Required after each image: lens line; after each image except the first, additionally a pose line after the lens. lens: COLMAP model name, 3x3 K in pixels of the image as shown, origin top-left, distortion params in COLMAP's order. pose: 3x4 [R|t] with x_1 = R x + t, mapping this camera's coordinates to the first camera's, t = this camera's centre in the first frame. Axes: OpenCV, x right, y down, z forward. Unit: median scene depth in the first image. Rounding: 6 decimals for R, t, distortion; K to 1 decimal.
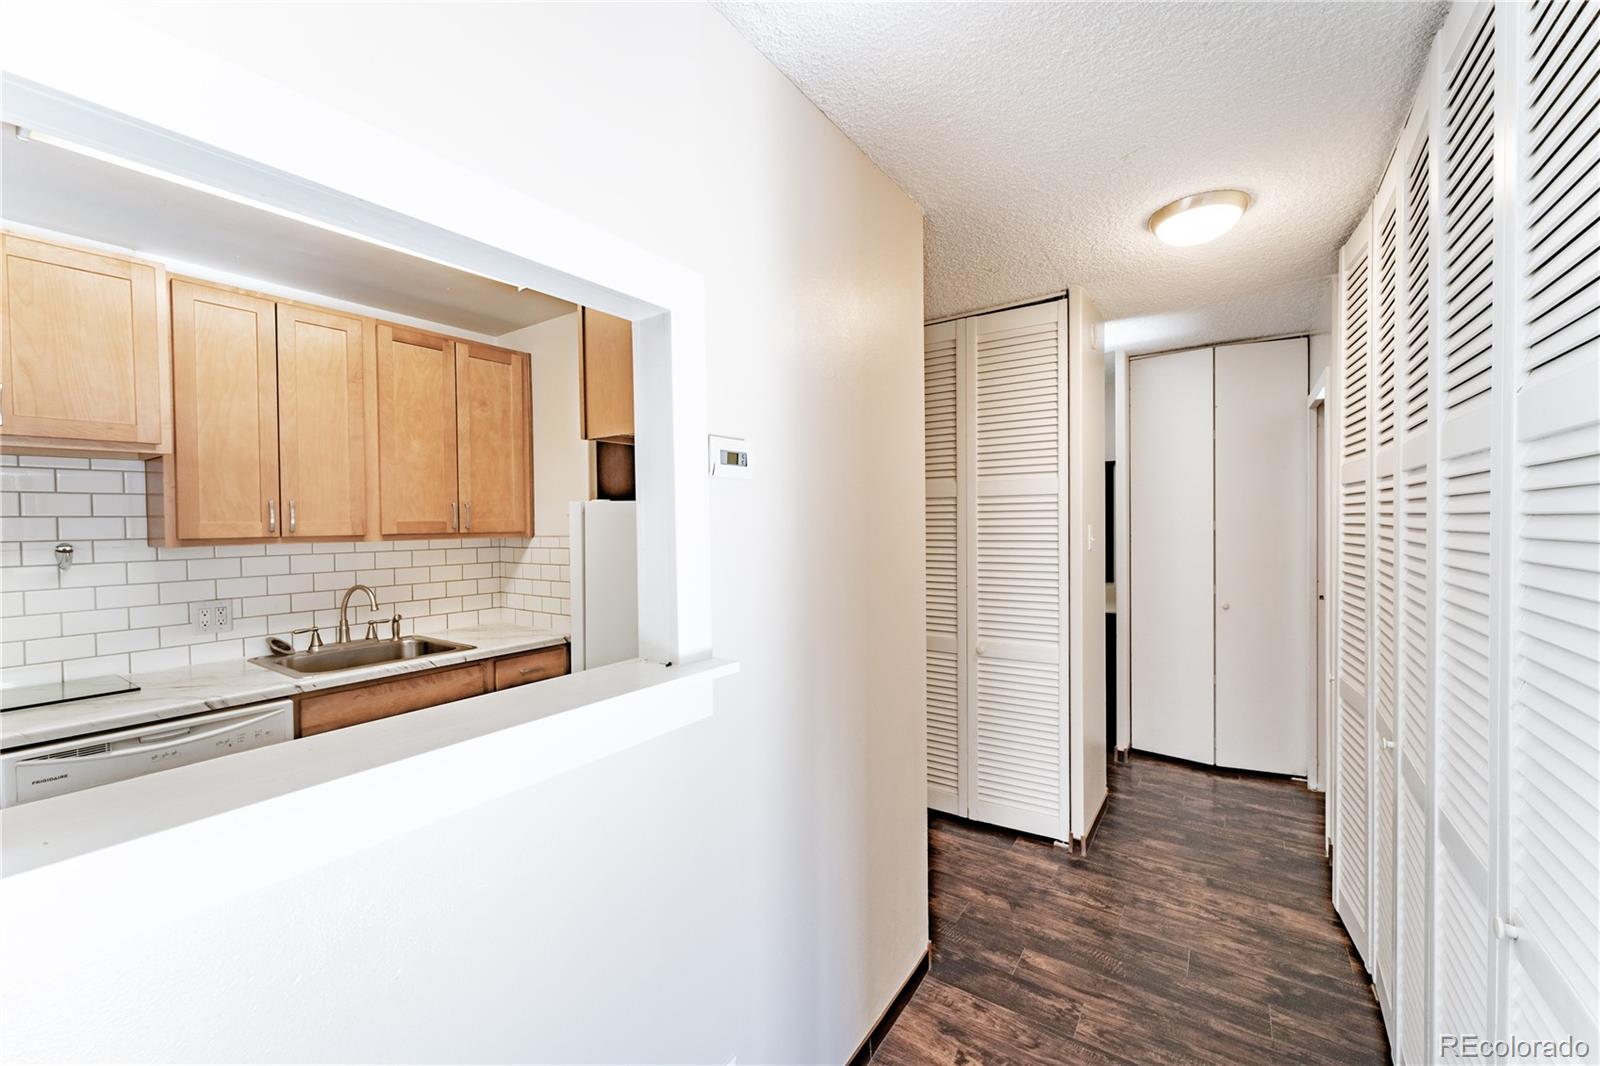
lens RADIAL K [[635.6, 0, 800.0], [0, 635.6, 533.0], [0, 0, 1]] dist [0.000433, 0.000175]
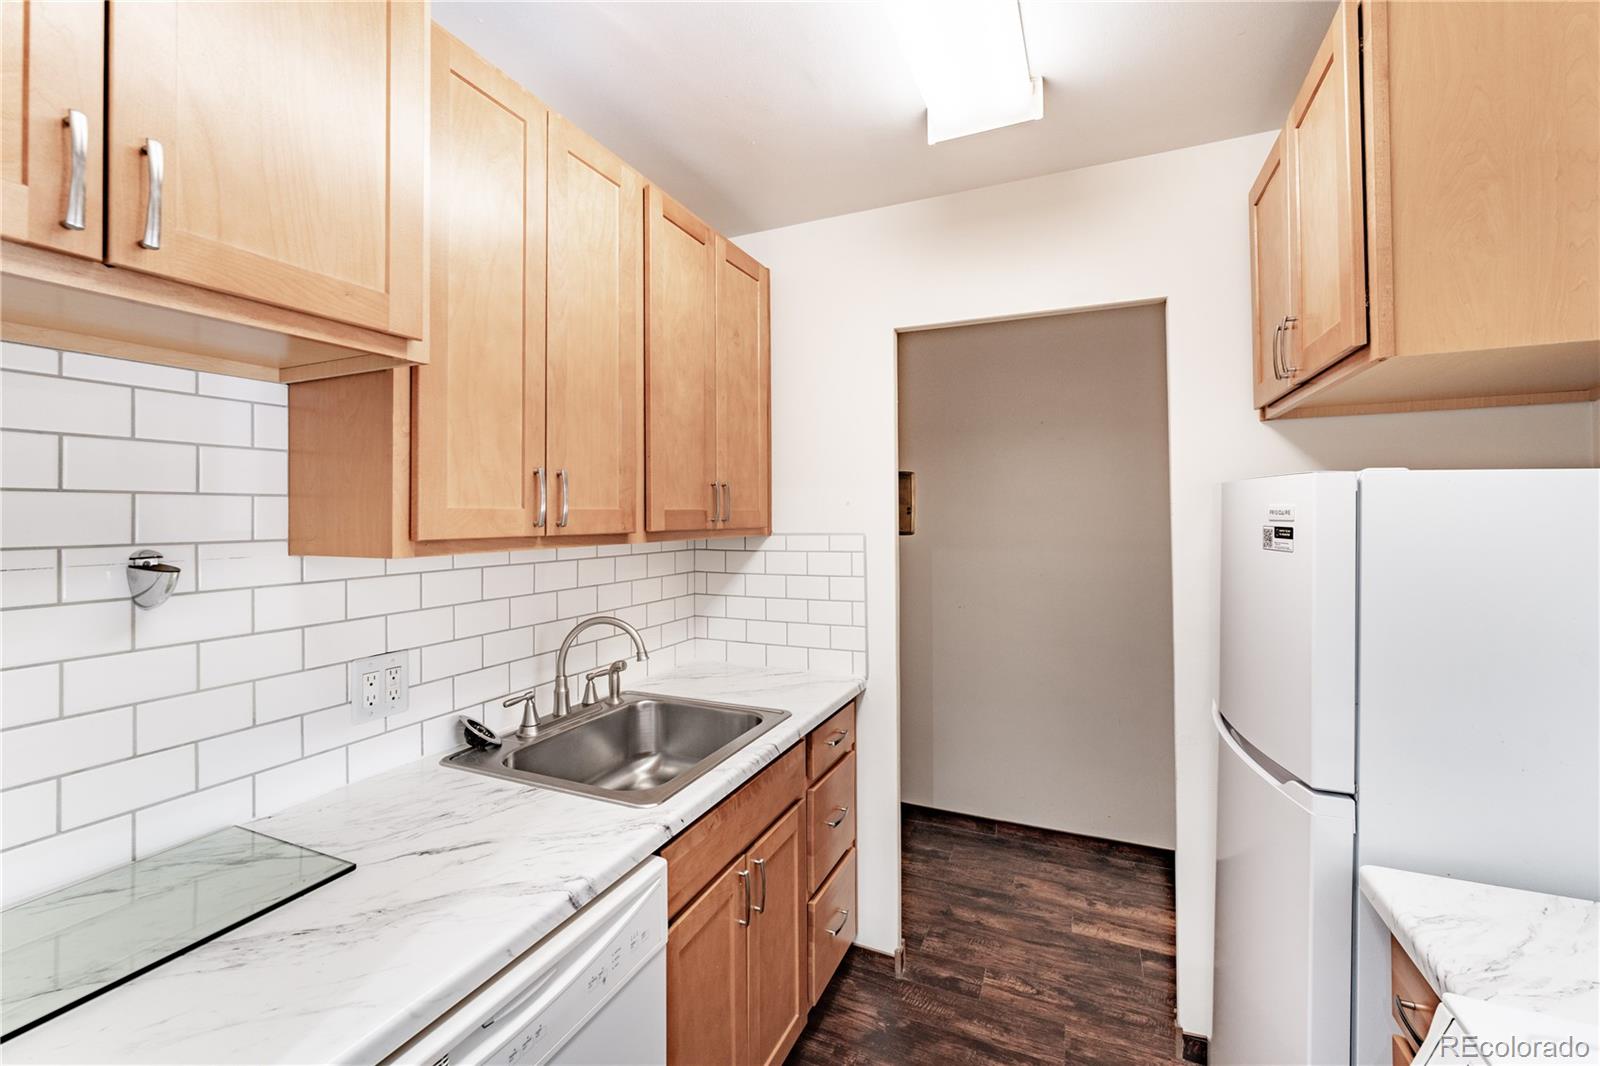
lens RADIAL K [[662.2, 0, 804.9], [0, 662.2, 509.9], [0, 0, 1]] dist [-0.000335, -0.000058]
pose [[0.983499, 0.007001, 0.180780, -0.658542], [-0.001358, 0.999508, -0.031320, 0.001248], [-0.180910, 0.030557, 0.983025, 0.377720]]
